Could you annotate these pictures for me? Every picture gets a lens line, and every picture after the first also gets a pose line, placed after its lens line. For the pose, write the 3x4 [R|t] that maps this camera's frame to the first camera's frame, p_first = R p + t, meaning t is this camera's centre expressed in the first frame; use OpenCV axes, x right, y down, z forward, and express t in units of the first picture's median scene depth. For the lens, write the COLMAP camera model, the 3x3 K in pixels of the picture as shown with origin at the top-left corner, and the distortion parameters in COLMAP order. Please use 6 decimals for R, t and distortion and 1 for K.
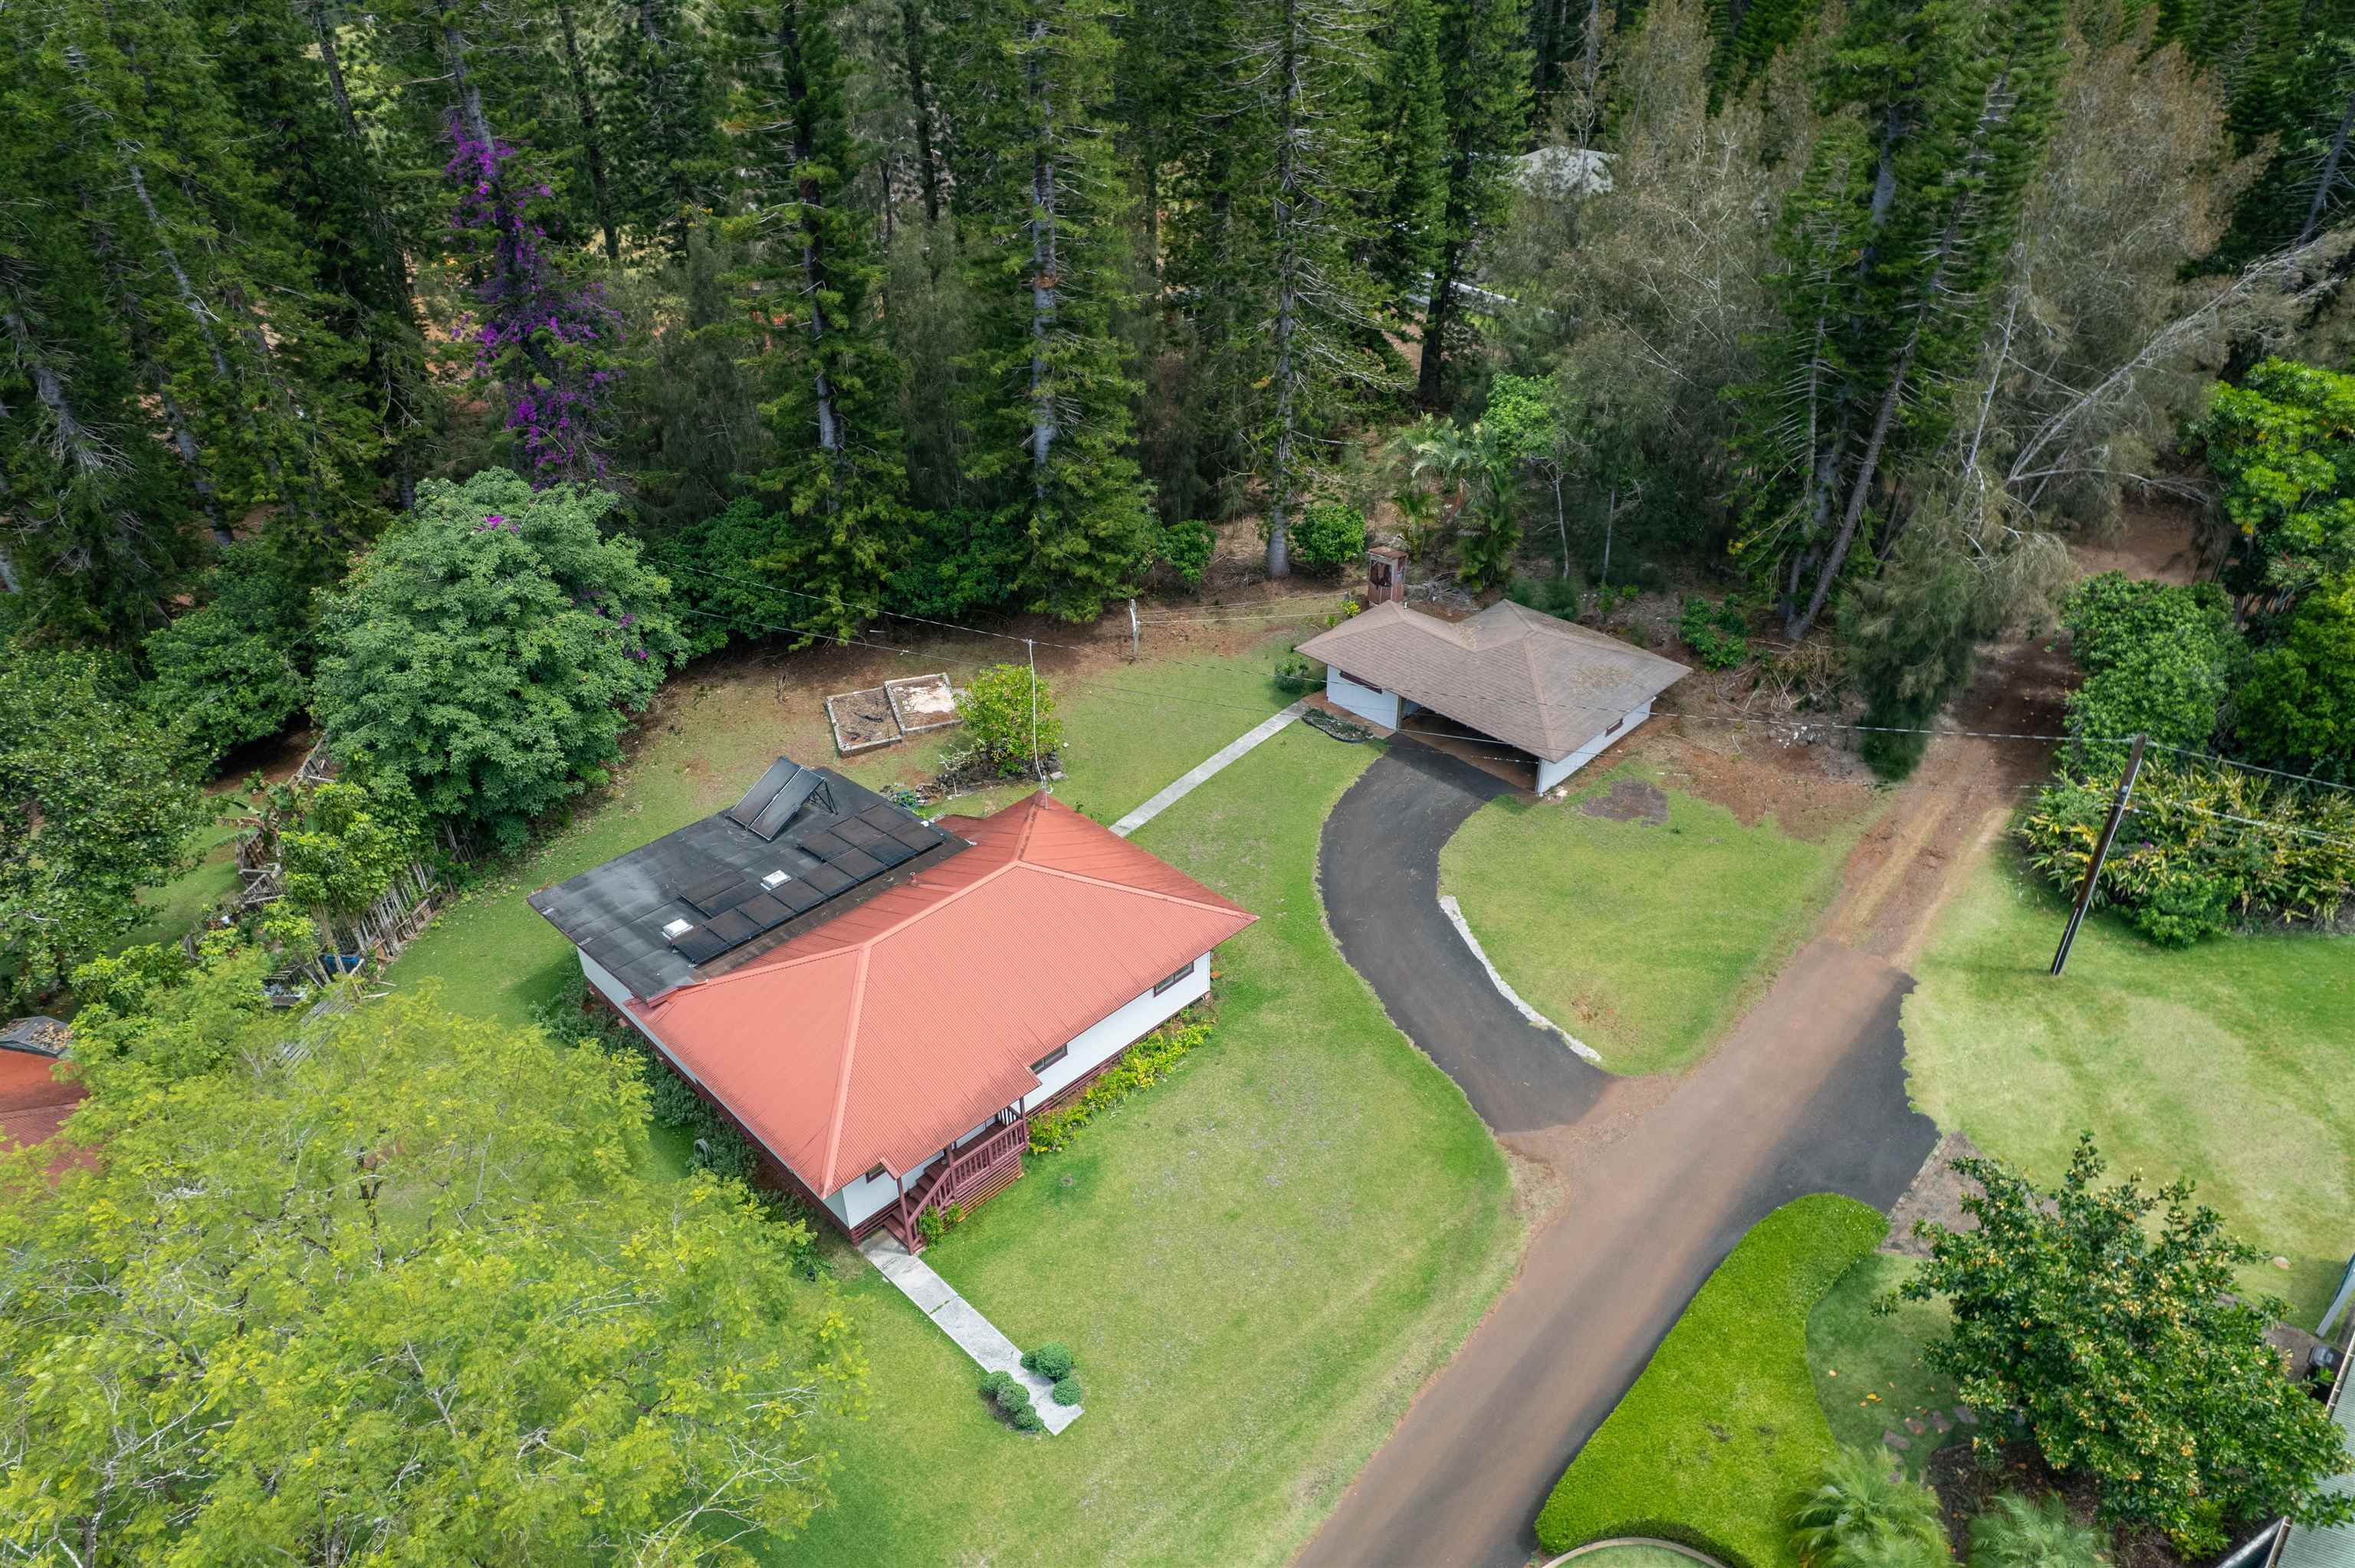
lens RADIAL K [[1528.8, 0, 1251.4], [0, 1528.8, 809.4], [0, 0, 1]] dist [-0.066074, 0.048937]
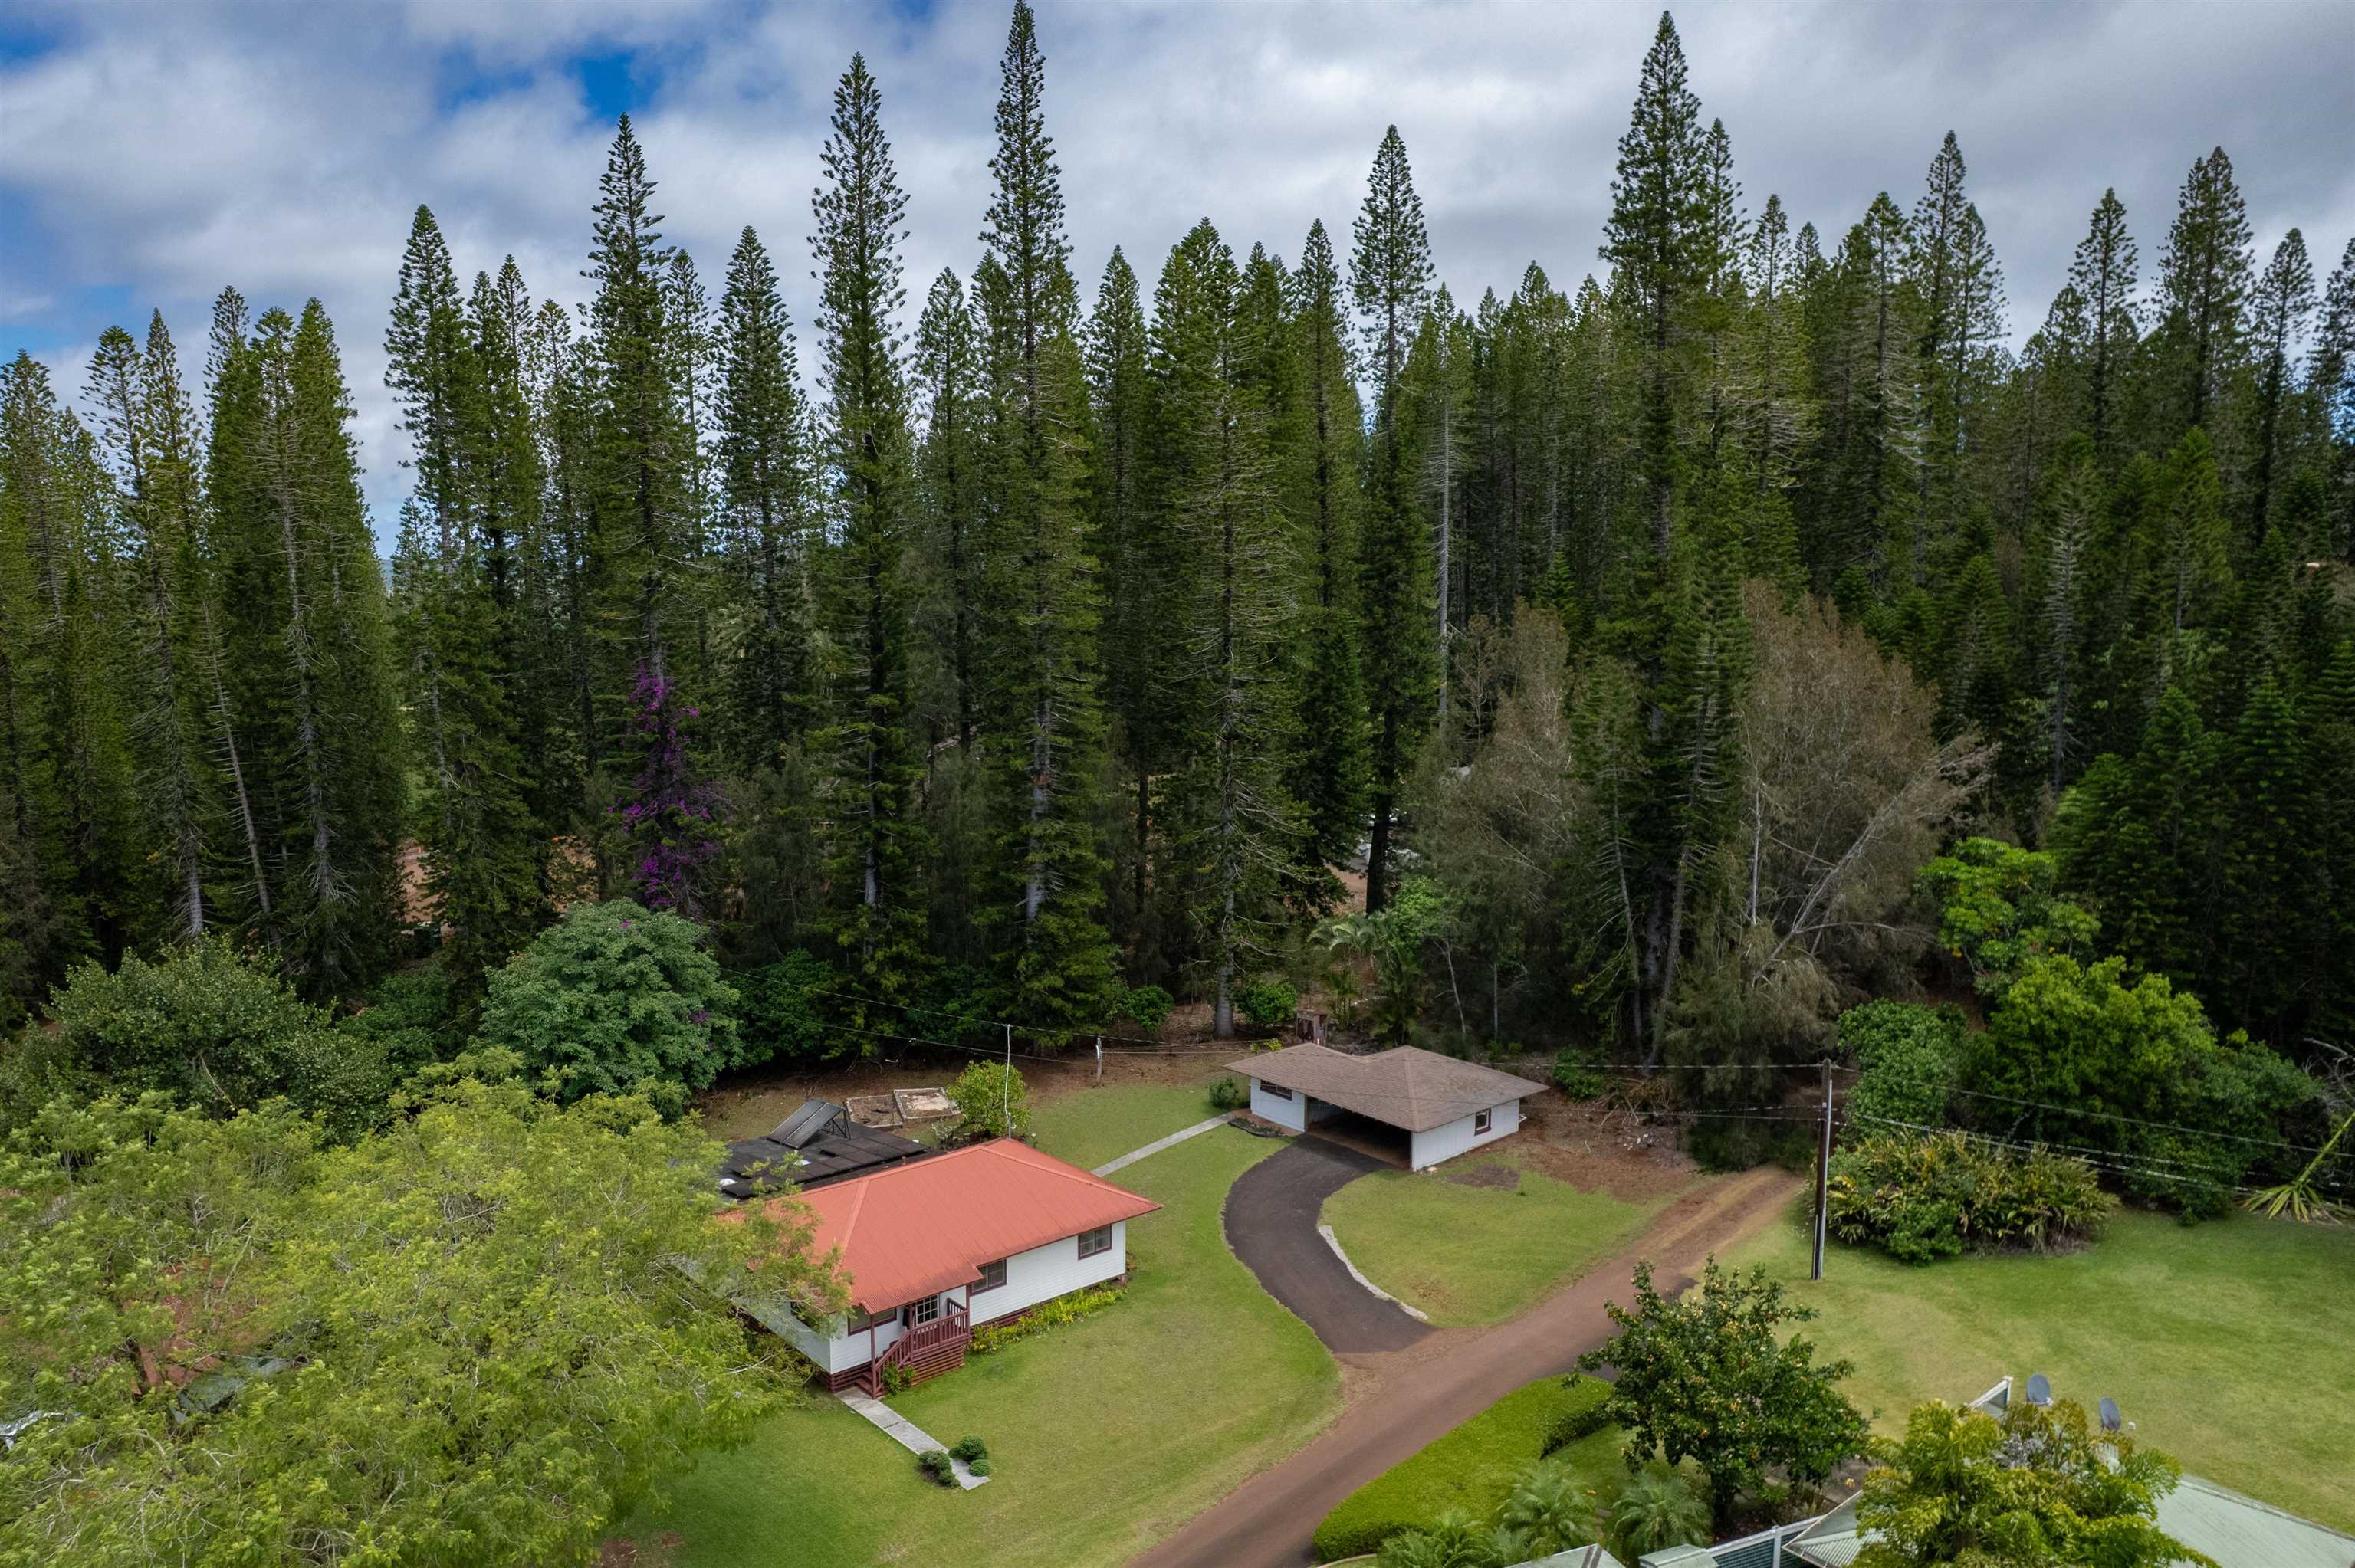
lens RADIAL K [[1528.8, 0, 1174.2], [0, 1528.8, 767.0], [0, 0, 1]] dist [-0.066074, 0.048937]
pose [[0.997986, 0.009509, -0.062718, 0.073099], [-0.034346, 0.912242, -0.408210, 0.206024], [0.053332, 0.409542, 0.910731, -0.262081]]
